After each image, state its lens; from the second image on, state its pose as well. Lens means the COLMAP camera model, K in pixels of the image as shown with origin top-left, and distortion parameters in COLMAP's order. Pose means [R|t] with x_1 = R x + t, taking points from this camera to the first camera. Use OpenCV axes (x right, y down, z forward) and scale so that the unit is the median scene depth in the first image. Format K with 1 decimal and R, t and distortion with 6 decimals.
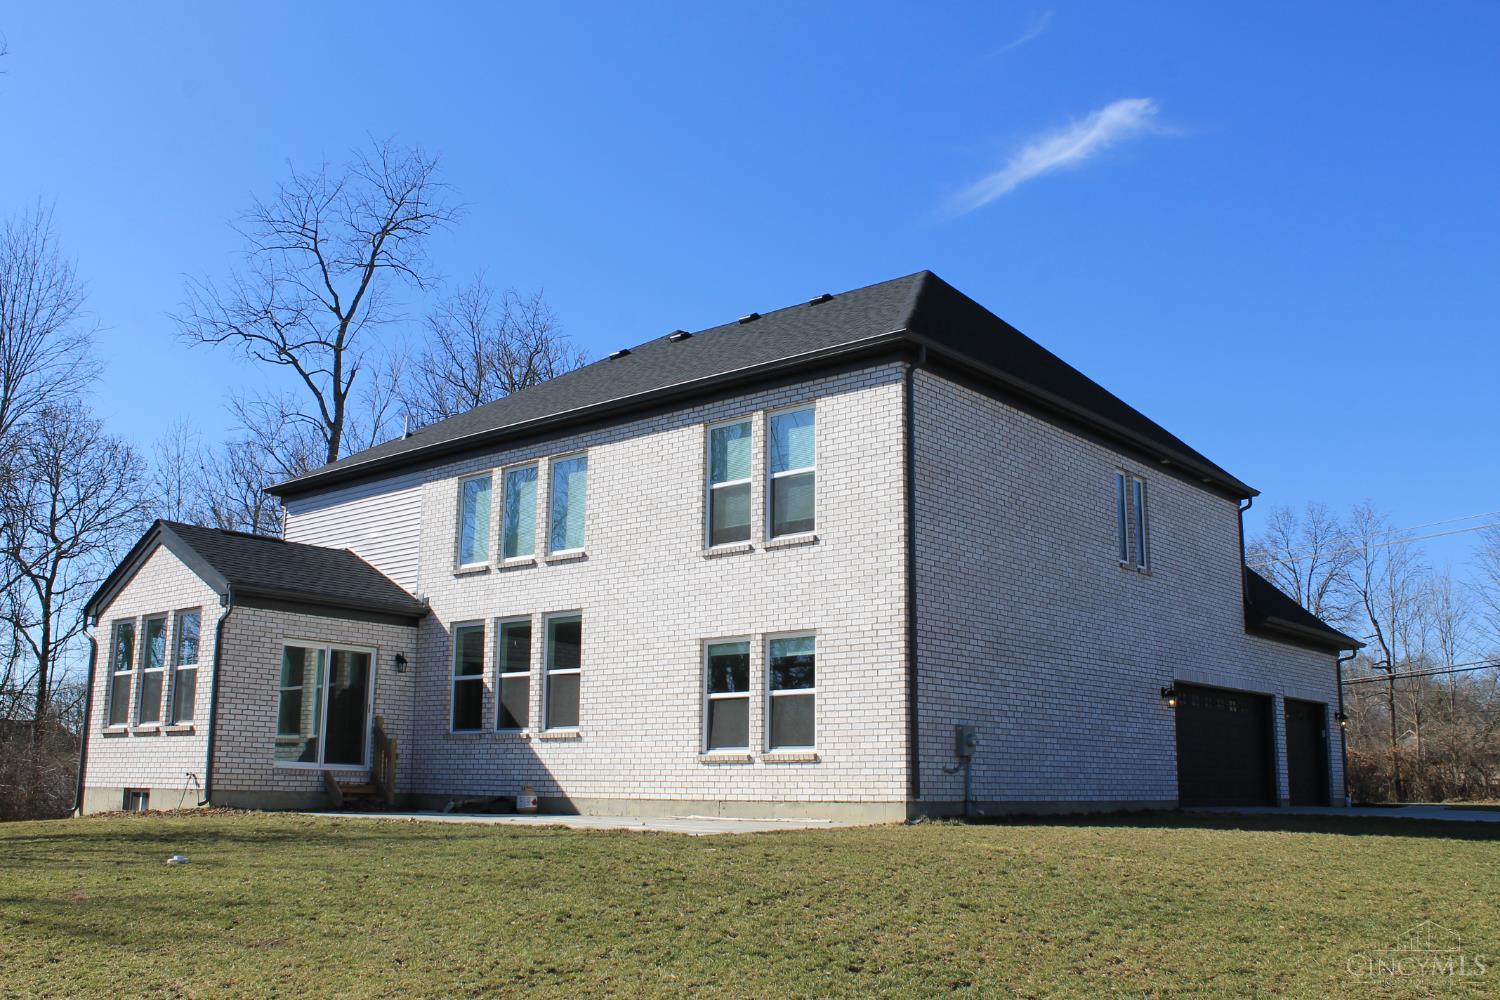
lens RADIAL K [[1396.6, 0, 750.0], [0, 1396.6, 500.0], [0, 0, 1]] dist [-0.003382, -0.002030]
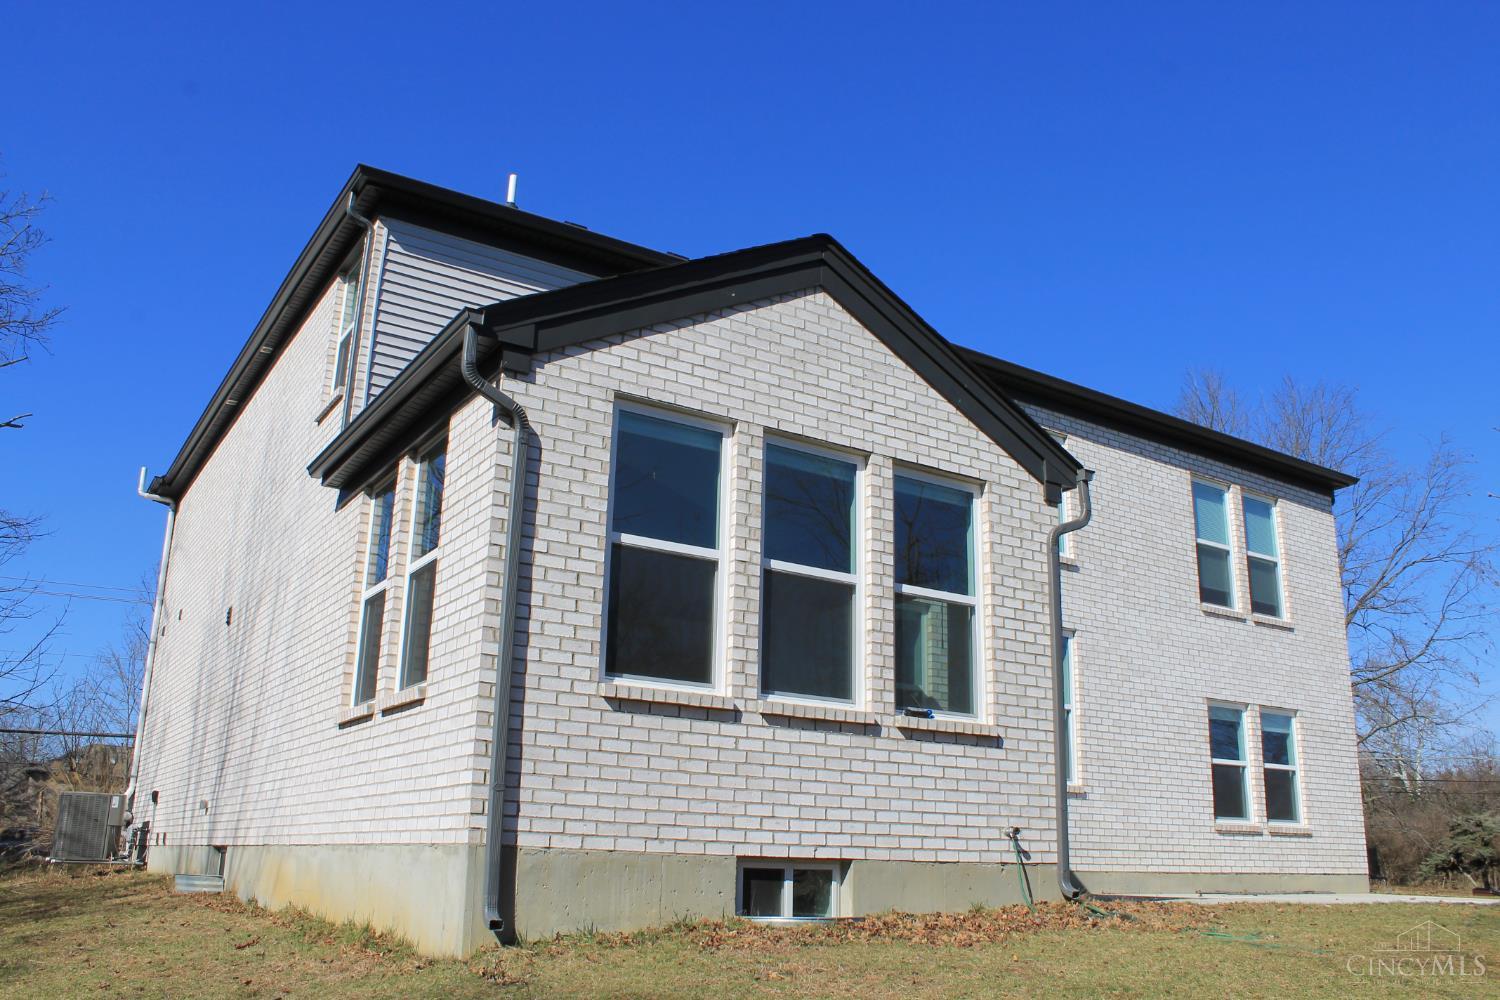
lens RADIAL K [[1267.0, 0, 750.0], [0, 1267.0, 500.0], [0, 0, 1]] dist [0.000590, 0.000912]
pose [[0.212986, 0.262069, 0.941253, -0.952169], [-0.208812, 0.953308, -0.218176, 0.225961], [-0.954481, -0.150076, 0.257764, 1.110481]]
